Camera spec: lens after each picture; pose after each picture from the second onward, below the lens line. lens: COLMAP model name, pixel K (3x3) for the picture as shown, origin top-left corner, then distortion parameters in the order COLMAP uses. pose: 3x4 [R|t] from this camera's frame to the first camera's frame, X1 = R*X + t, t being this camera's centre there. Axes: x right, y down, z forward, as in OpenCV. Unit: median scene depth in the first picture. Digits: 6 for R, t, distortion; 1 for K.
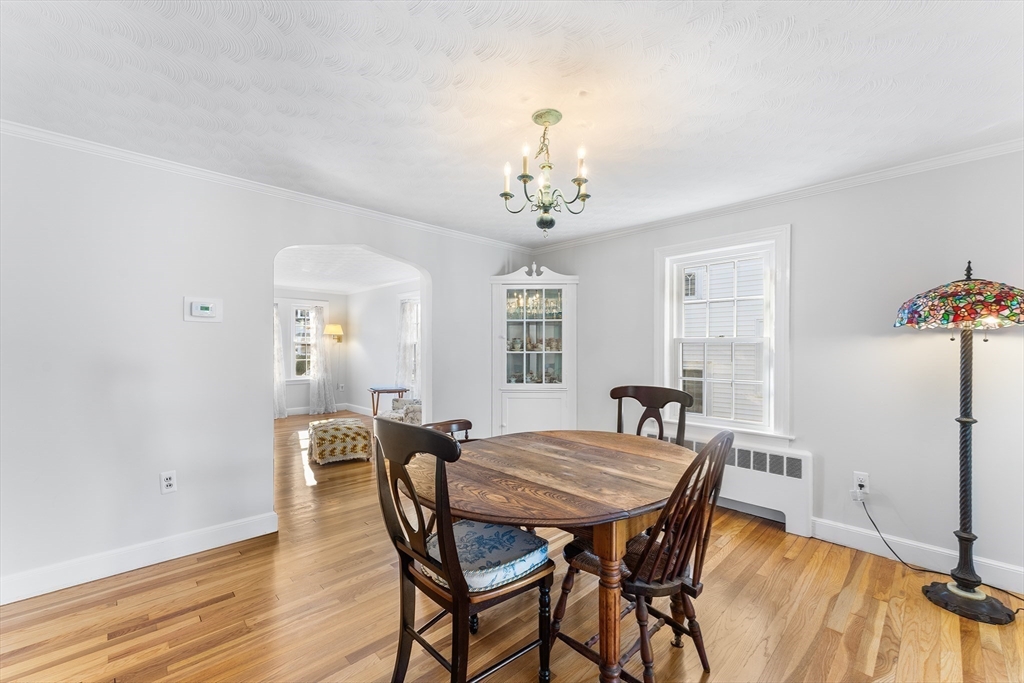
lens RADIAL K [[418.1, 0, 509.3], [0, 418.1, 347.3], [0, 0, 1]] dist [0.001796, -0.000381]
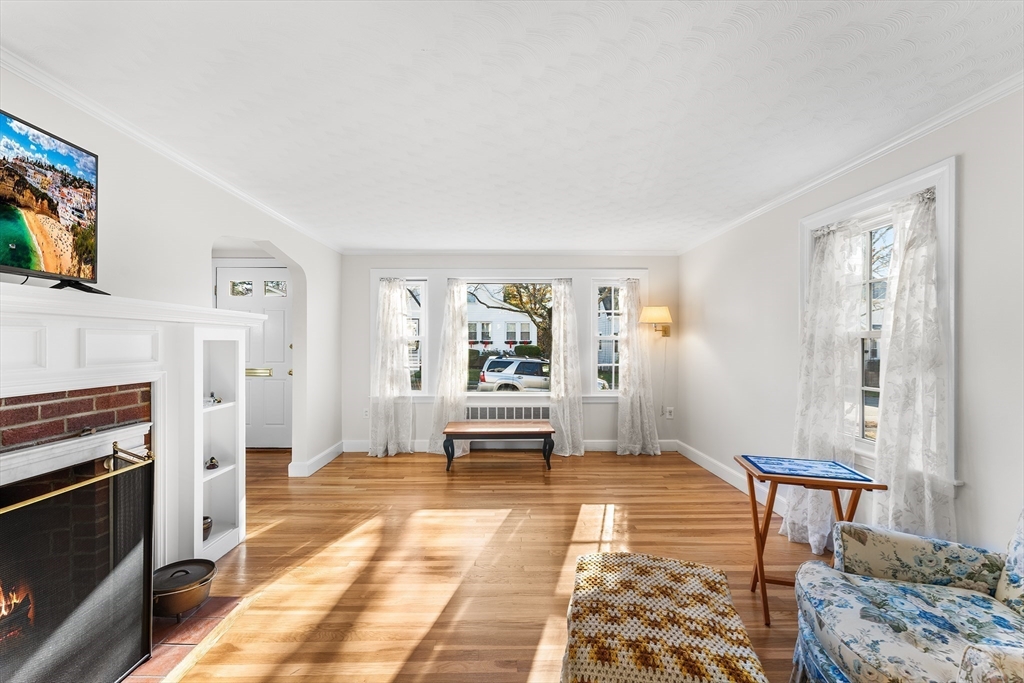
lens RADIAL K [[418.1, 0, 508.4], [0, 418.1, 343.3], [0, 0, 1]] dist [0.001796, -0.000381]
pose [[0.725601, 0.002634, -0.688110, -0.168093], [-0.006892, 0.999970, -0.003440, 0.000975], [0.688081, 0.007238, 0.725598, 0.436292]]
